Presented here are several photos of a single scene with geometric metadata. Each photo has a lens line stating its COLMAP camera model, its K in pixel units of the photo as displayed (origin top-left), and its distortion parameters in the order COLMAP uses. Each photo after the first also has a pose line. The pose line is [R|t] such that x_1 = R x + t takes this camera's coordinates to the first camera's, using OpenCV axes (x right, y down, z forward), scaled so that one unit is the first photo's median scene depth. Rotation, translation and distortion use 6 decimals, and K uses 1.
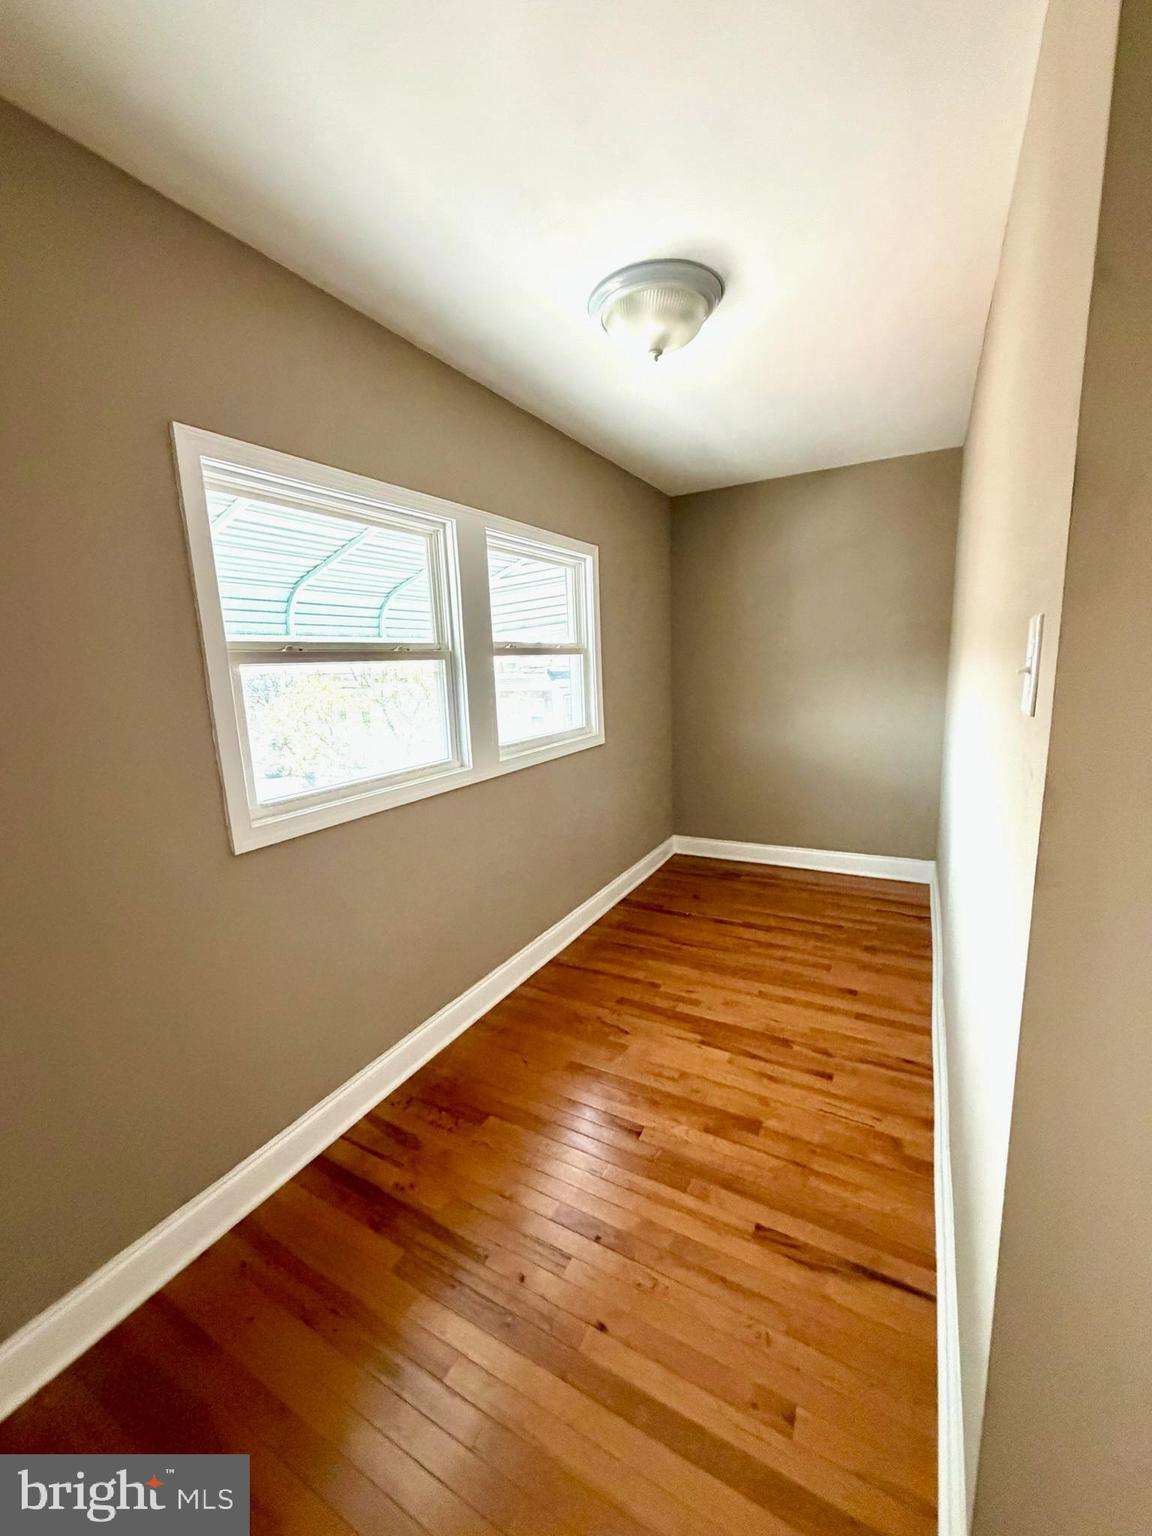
lens RADIAL K [[607.9, 0, 579.9], [0, 607.9, 765.6], [0, 0, 1]] dist [-0.000601, 0.000612]
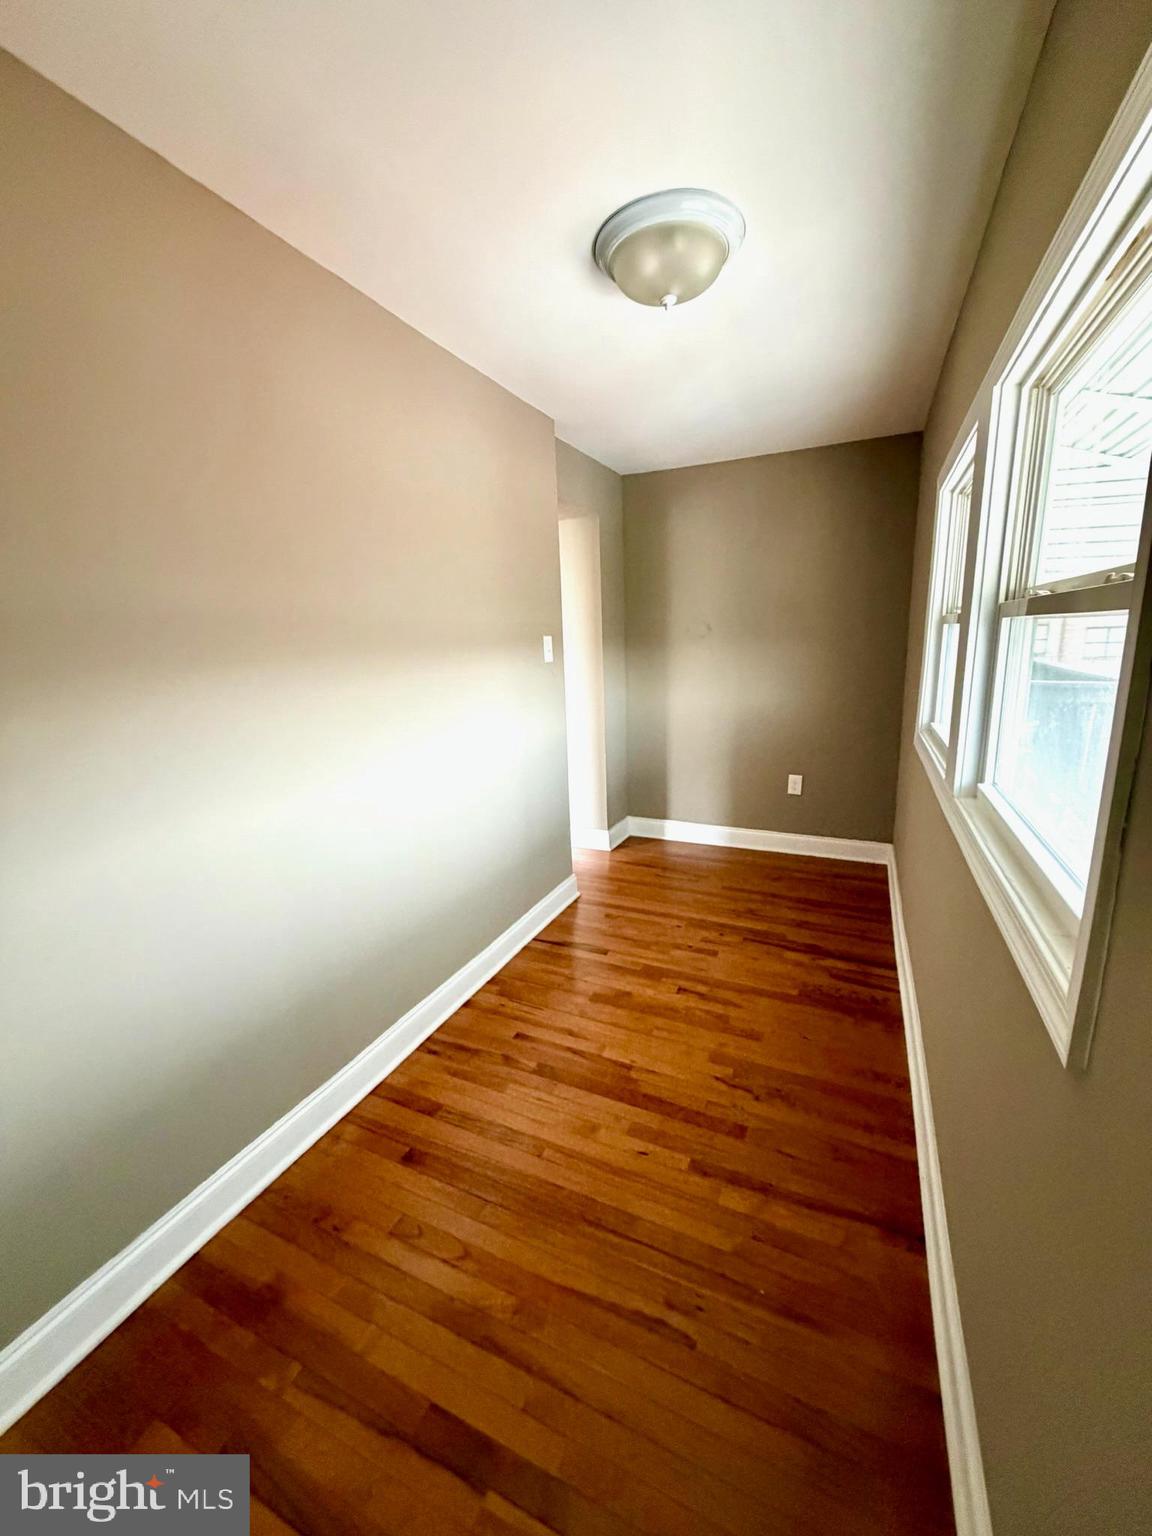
lens RADIAL K [[607.9, 0, 584.7], [0, 607.9, 762.0], [0, 0, 1]] dist [-0.000601, 0.000612]
pose [[-0.993884, 0.083138, -0.072677, 0.292022], [0.050657, 0.928080, 0.368919, -0.310321], [0.098122, 0.362981, -0.926616, 1.648454]]
